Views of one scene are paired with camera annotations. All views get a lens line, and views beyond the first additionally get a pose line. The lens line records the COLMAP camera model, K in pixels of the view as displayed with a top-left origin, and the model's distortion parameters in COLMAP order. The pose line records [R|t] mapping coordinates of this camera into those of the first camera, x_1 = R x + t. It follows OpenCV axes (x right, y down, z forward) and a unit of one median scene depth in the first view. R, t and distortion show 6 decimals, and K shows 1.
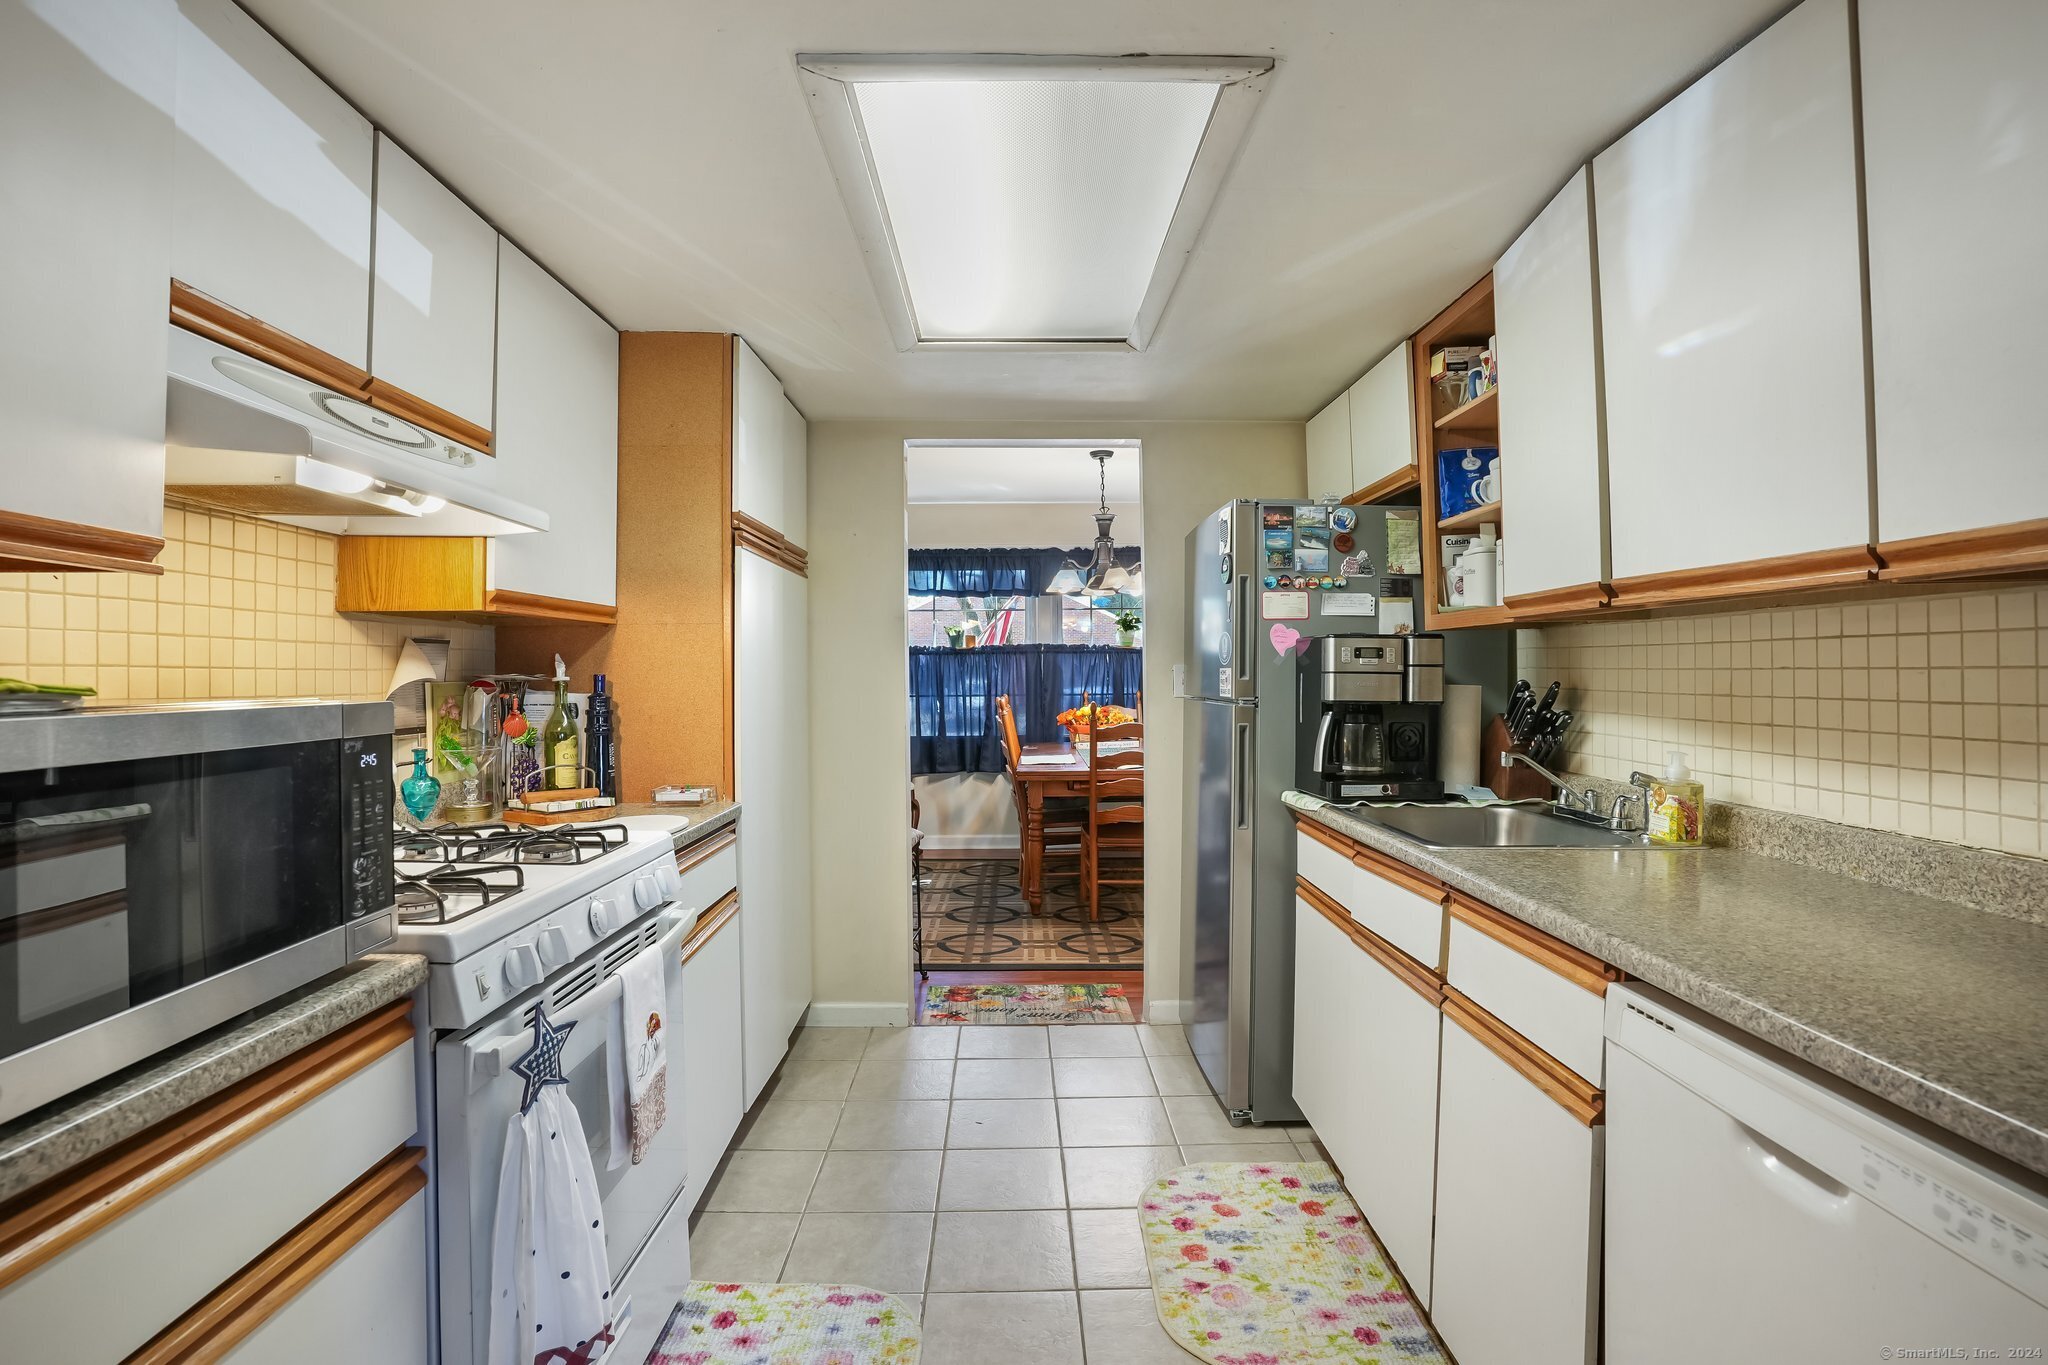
lens RADIAL K [[973.0, 0, 994.3], [0, 973.0, 680.0], [0, 0, 1]] dist [-0.039081, 0.000067]
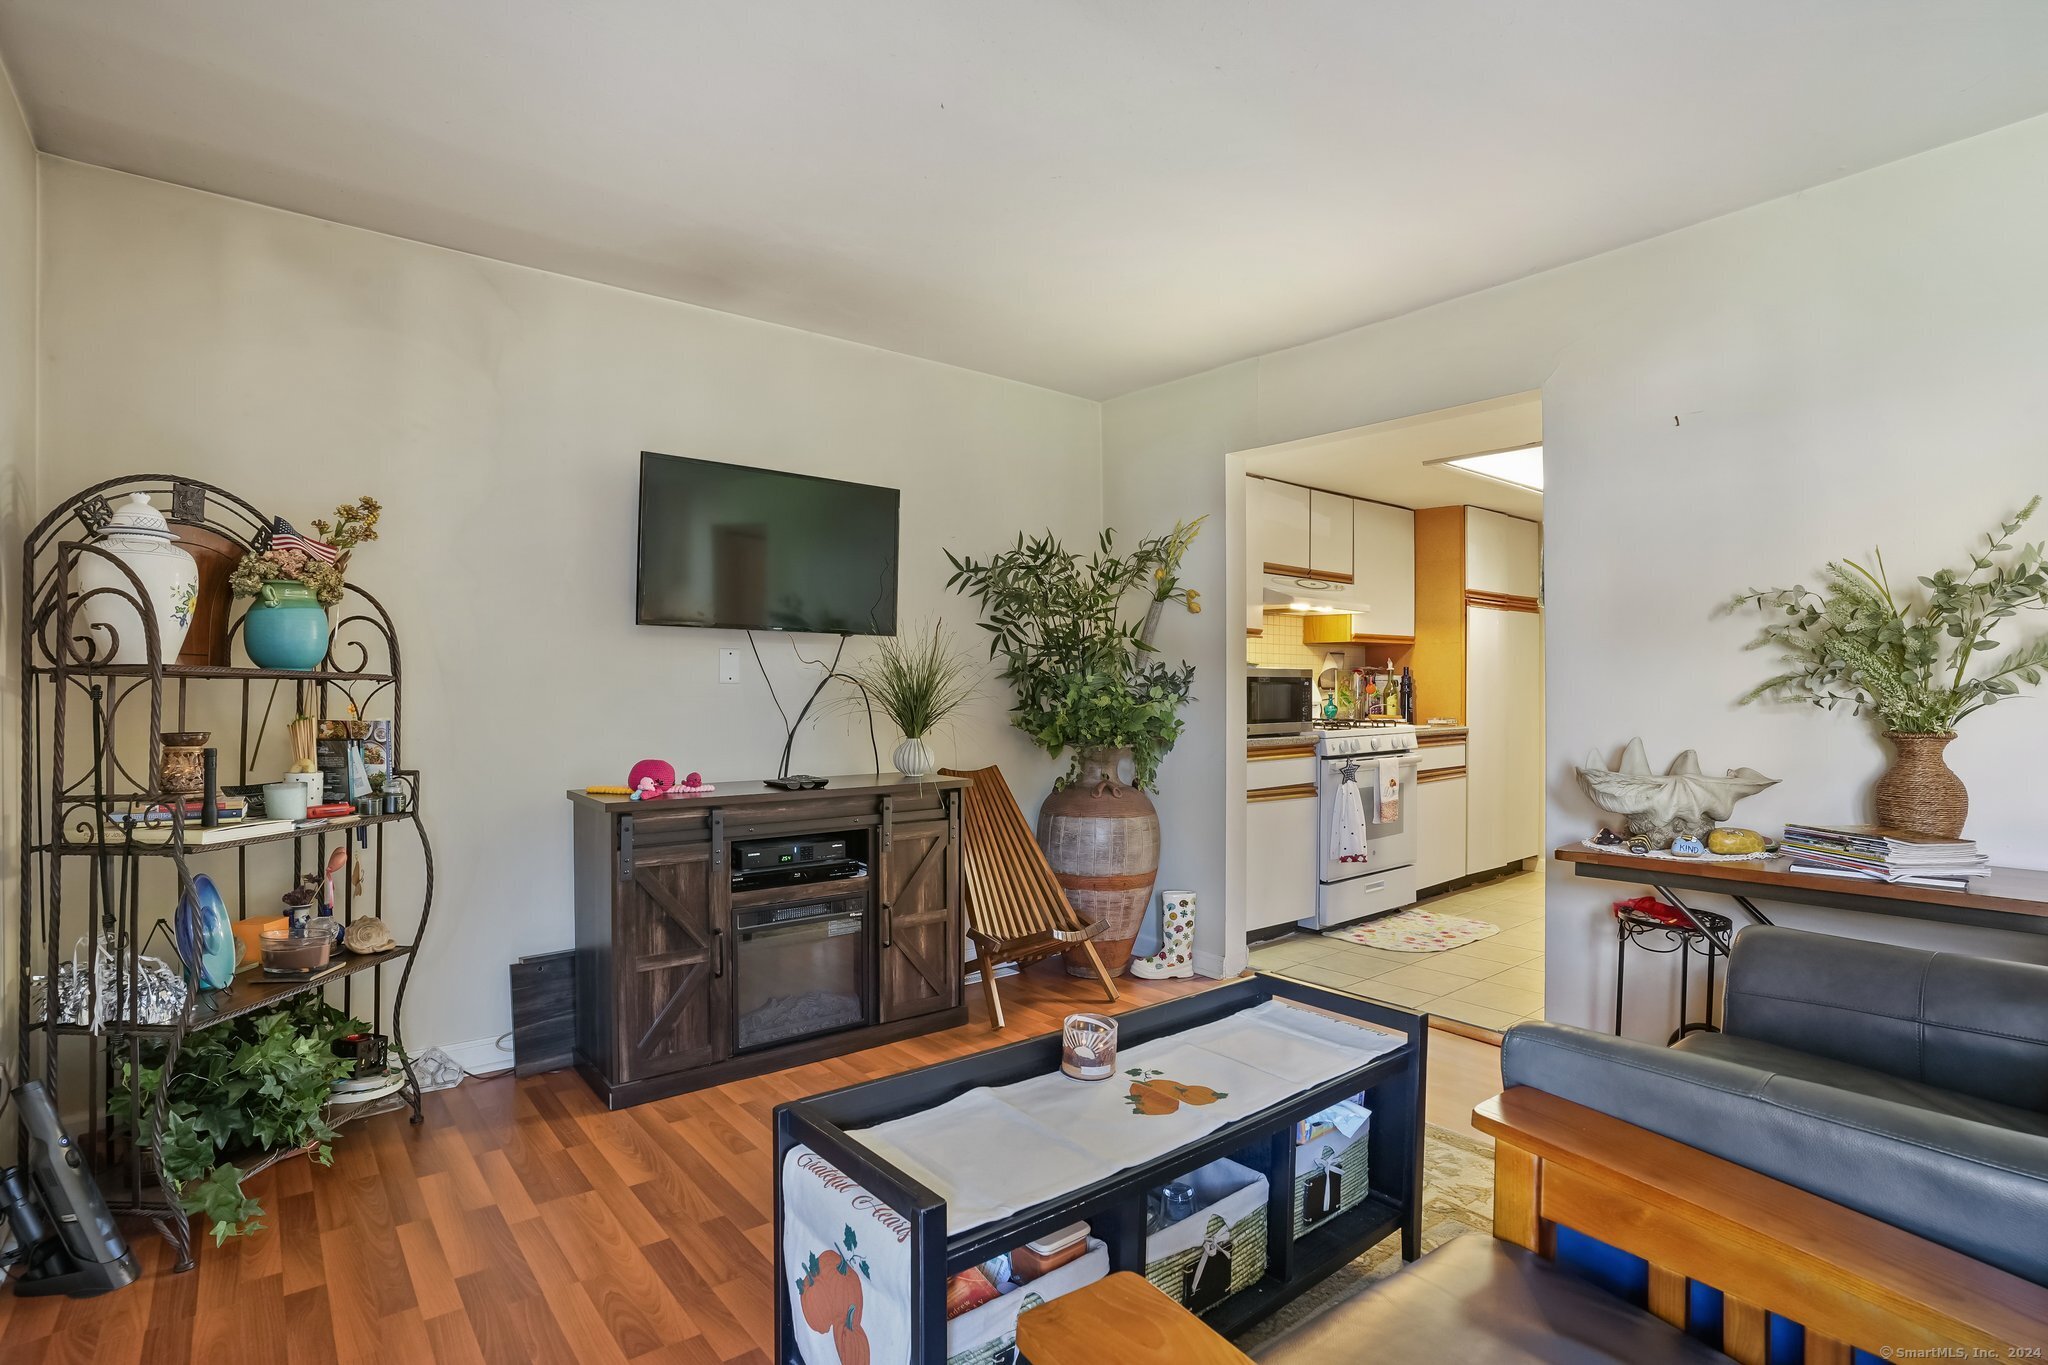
lens RADIAL K [[1022.4, 0, 1032.0], [0, 1022.4, 702.8], [0, 0, 1]] dist [-0.037970, 0.000858]
pose [[0.634261, 0.014428, -0.772984, 0.823222], [-0.005351, 0.999884, 0.014272, 0.046306], [0.773100, -0.004916, 0.634265, -1.111089]]
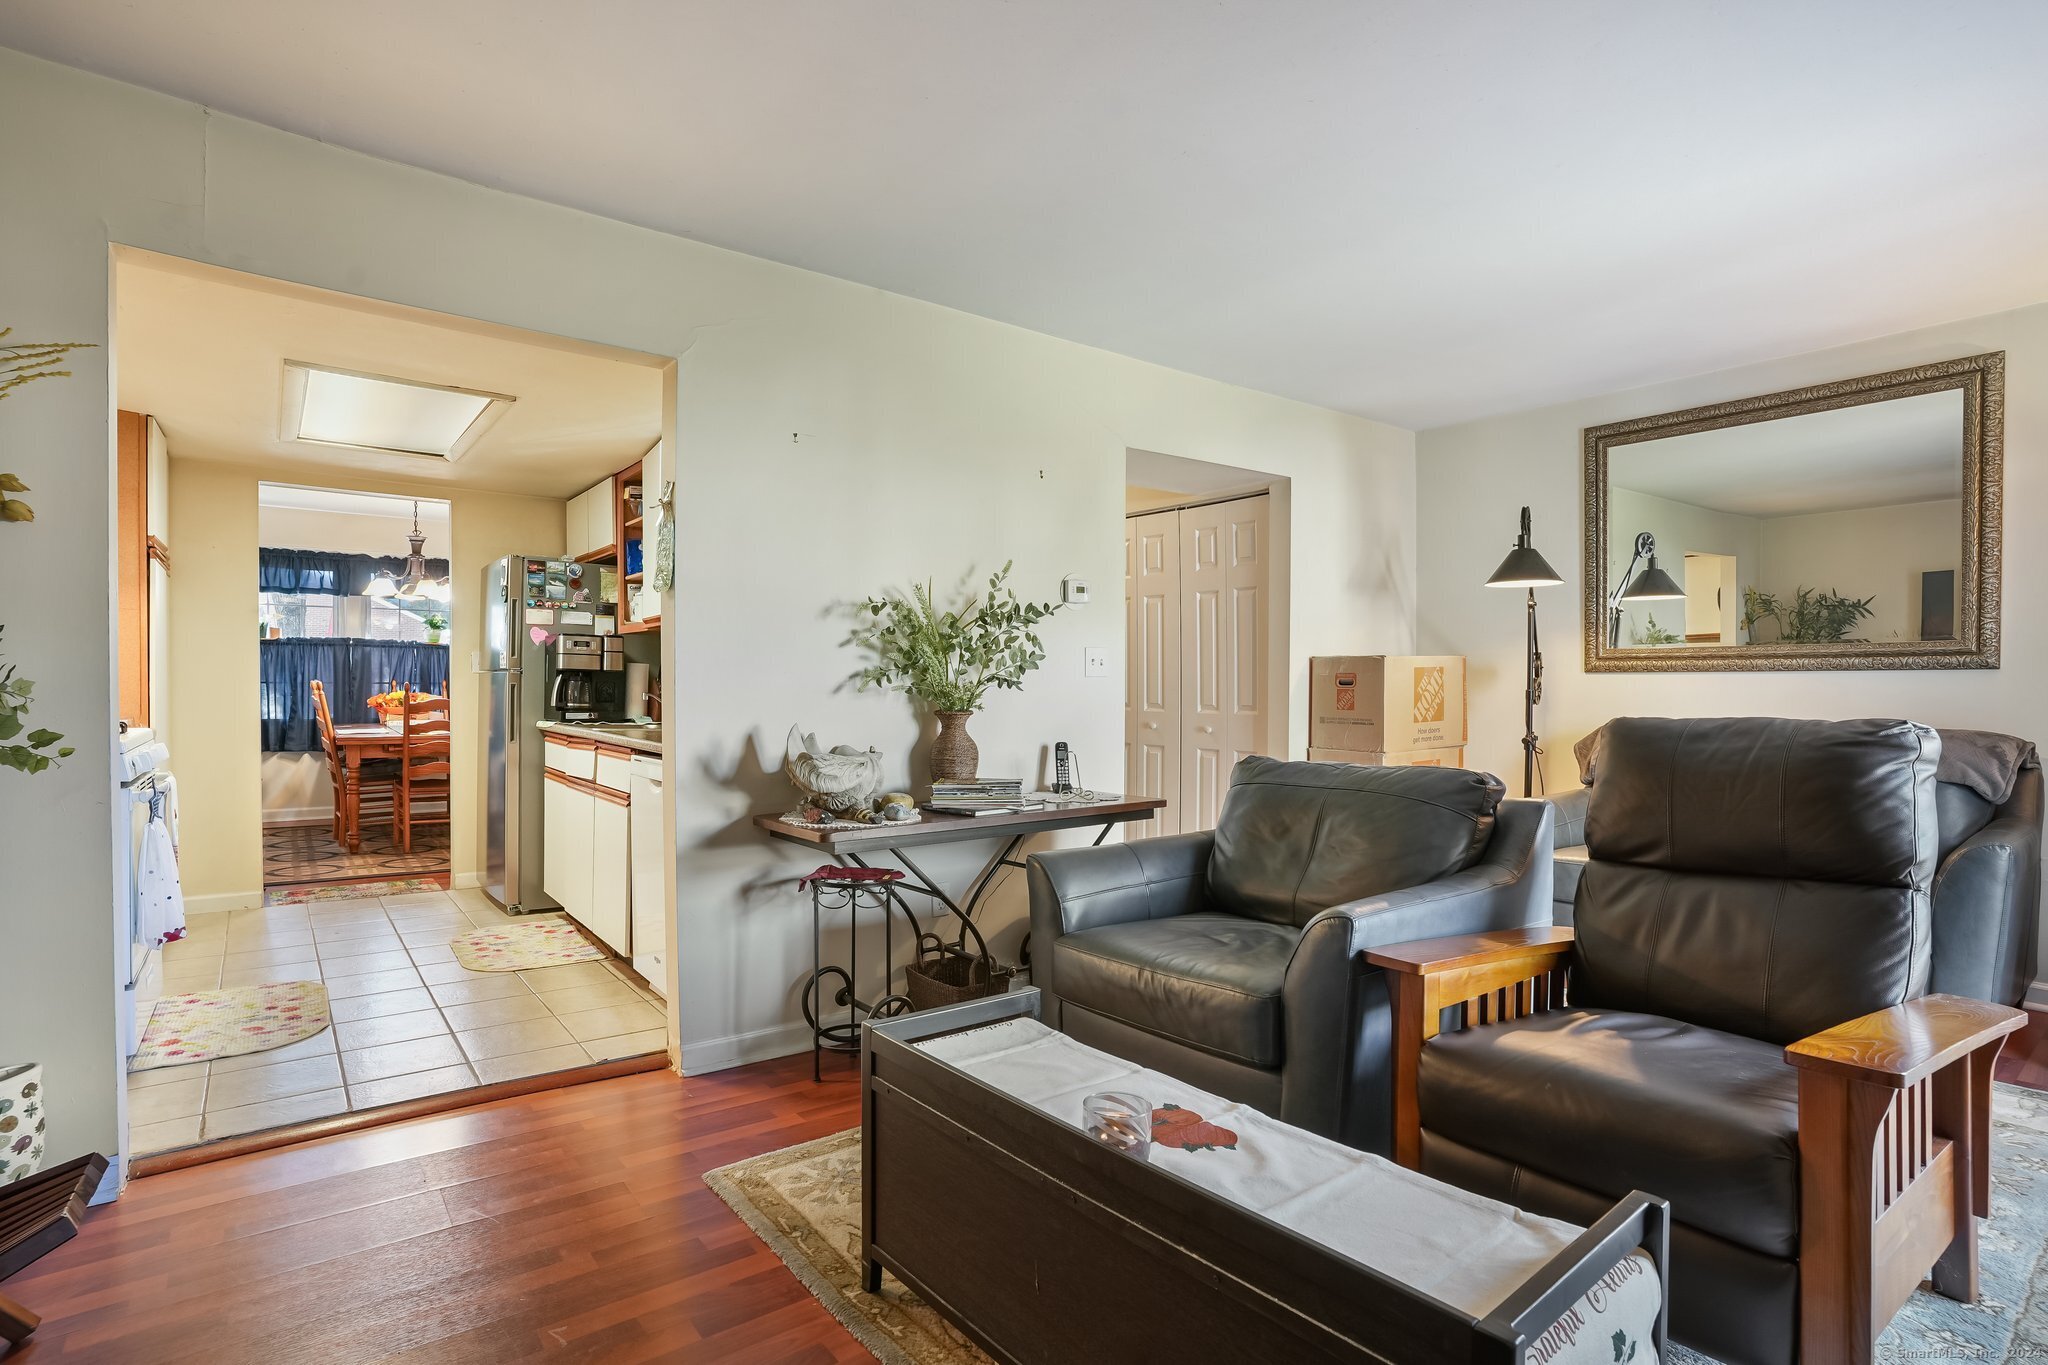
lens RADIAL K [[1022.4, 0, 1032.0], [0, 1022.4, 702.8], [0, 0, 1]] dist [-0.037970, 0.000858]
pose [[0.780051, 0.002038, 0.625712, -0.157914], [-0.007496, 0.999953, 0.006088, 0.062779], [-0.625671, -0.009440, 0.780030, -1.017184]]
